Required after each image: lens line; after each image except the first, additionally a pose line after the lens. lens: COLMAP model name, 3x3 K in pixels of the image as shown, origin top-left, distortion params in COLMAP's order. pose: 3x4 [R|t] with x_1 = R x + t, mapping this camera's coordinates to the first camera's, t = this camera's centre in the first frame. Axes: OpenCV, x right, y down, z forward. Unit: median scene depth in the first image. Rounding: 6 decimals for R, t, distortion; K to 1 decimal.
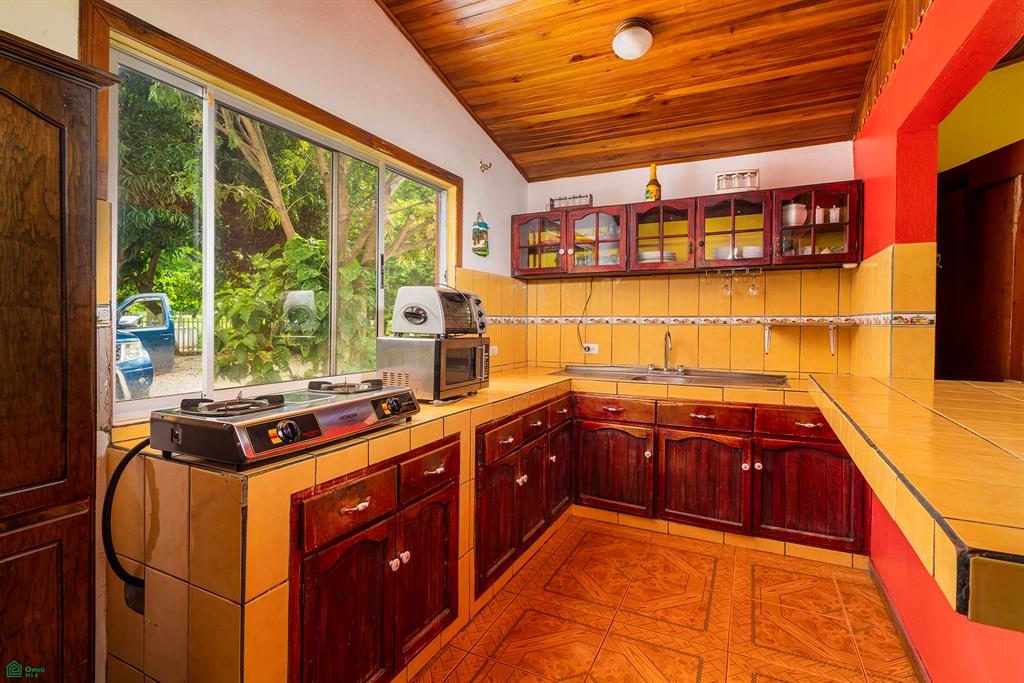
lens RADIAL K [[492.6, 0, 512.0], [0, 492.6, 341.5], [0, 0, 1]] dist [-0.000962, -0.000213]
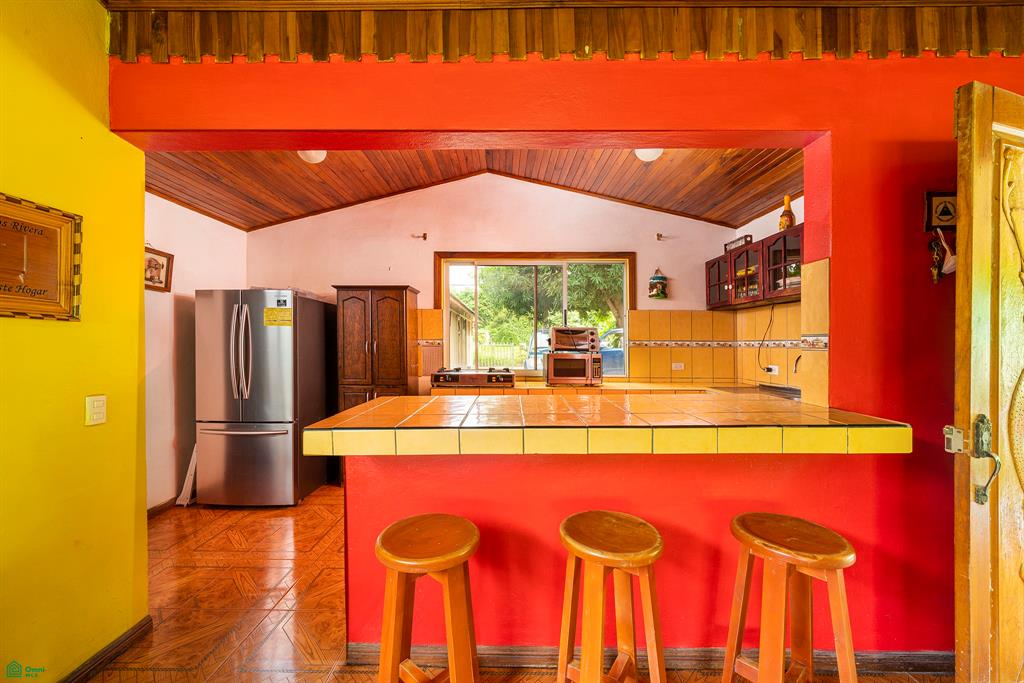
lens RADIAL K [[387.5, 0, 512.0], [0, 387.5, 341.5], [0, 0, 1]] dist [0.000147, 0.000001]
pose [[0.441945, -0.005021, -0.897028, 0.764419], [-0.039039, 0.998929, -0.024825, -0.005080], [0.896192, 0.045990, 0.441276, 0.120220]]
